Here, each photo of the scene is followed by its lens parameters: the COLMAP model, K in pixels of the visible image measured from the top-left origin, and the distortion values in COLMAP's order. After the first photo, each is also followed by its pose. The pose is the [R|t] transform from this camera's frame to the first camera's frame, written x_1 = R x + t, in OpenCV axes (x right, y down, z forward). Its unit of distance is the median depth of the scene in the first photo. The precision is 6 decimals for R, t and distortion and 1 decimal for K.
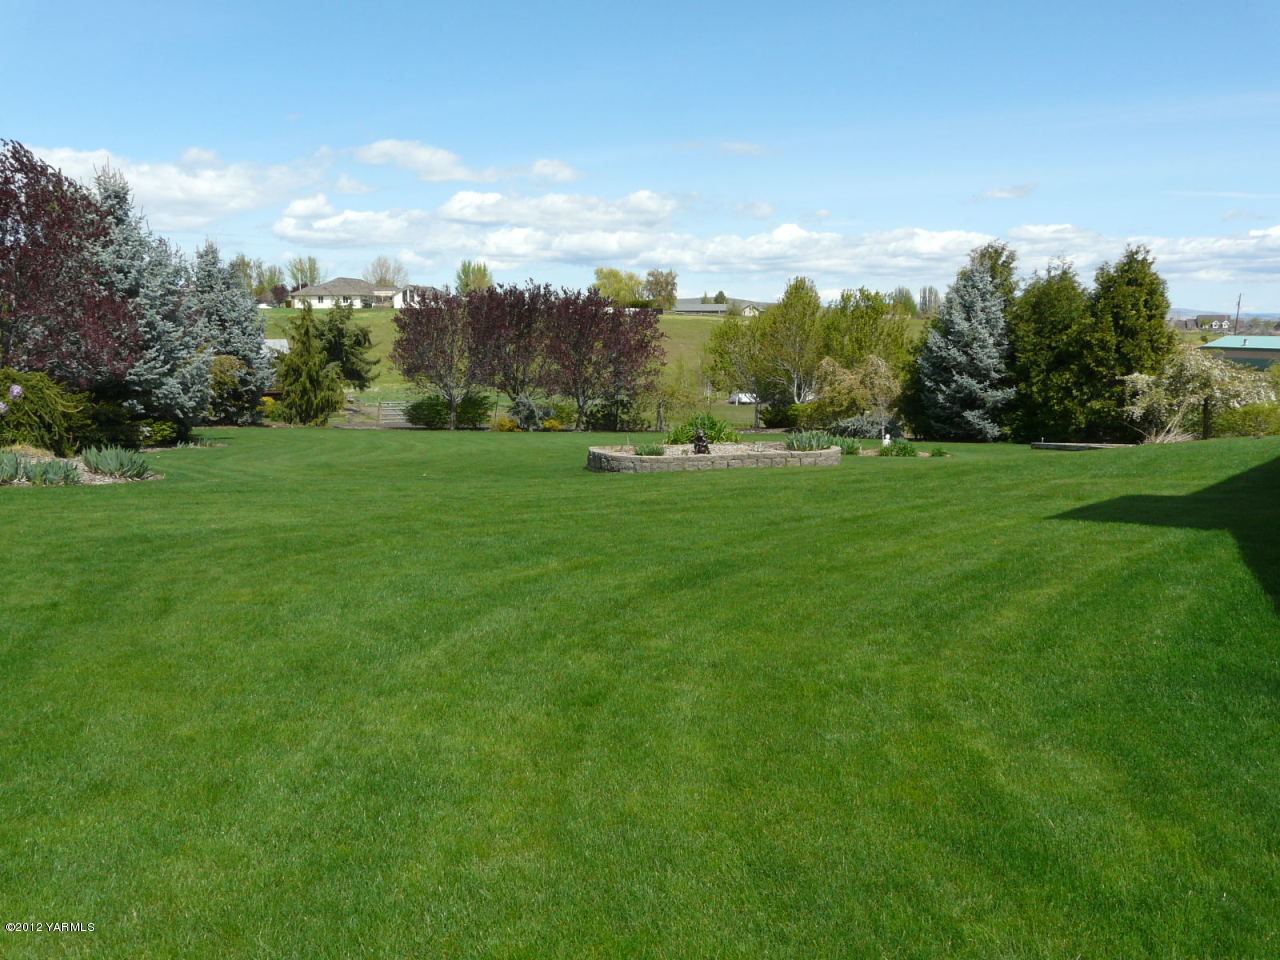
lens RADIAL K [[1424.0, 0, 640.0], [0, 1424.0, 505.5], [0, 0, 1]] dist [-0.016931, -0.010611]
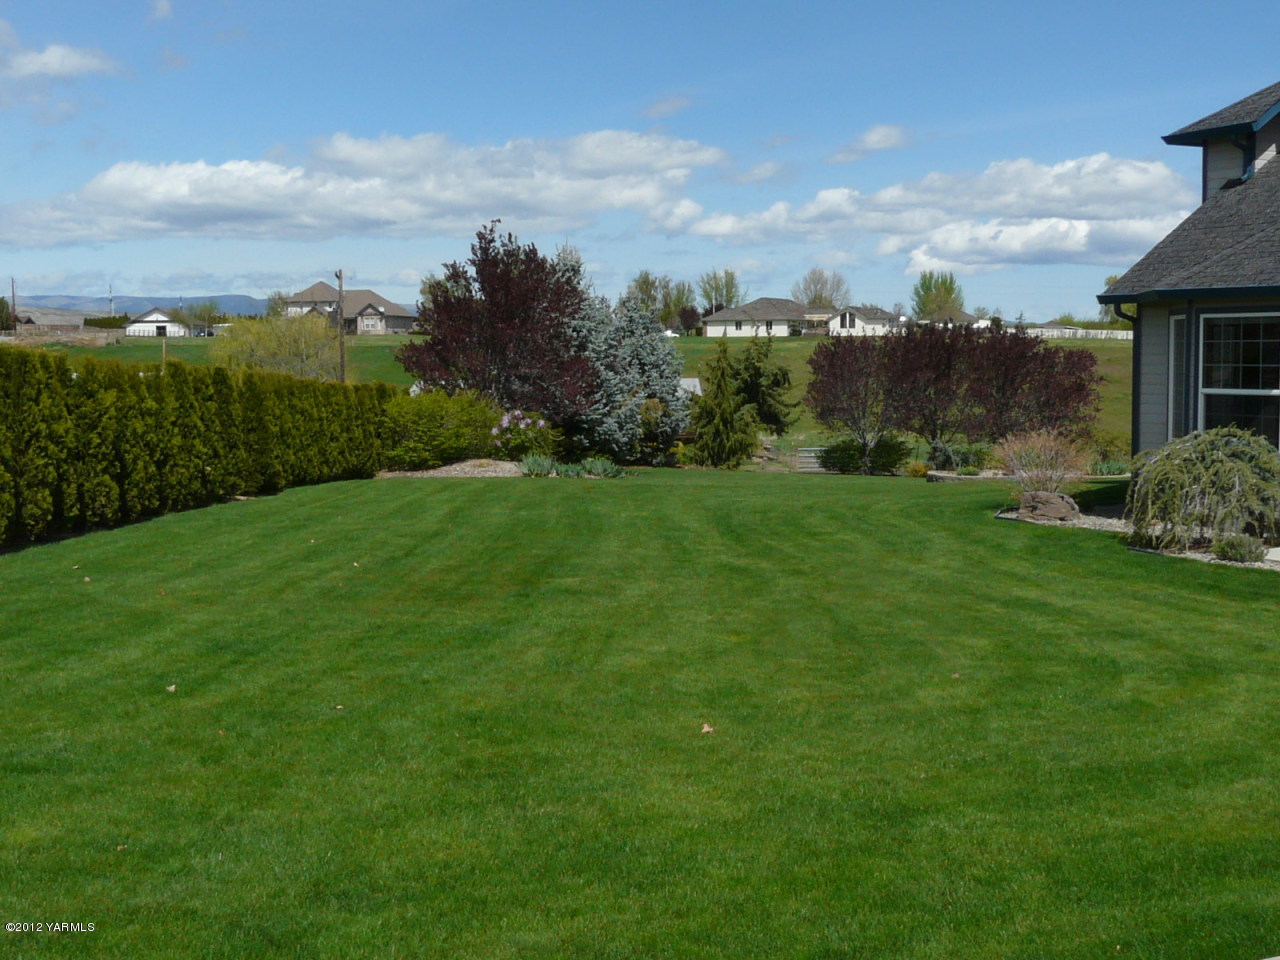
lens RADIAL K [[1070.9, 0, 641.1], [0, 1070.9, 485.6], [0, 0, 1]] dist [-0.079612, 0.111629]
pose [[0.954233, 0.025278, -0.297995, -0.063809], [-0.033033, 0.999233, -0.021015, -0.026938], [0.297236, 0.029897, 0.954336, 0.275703]]
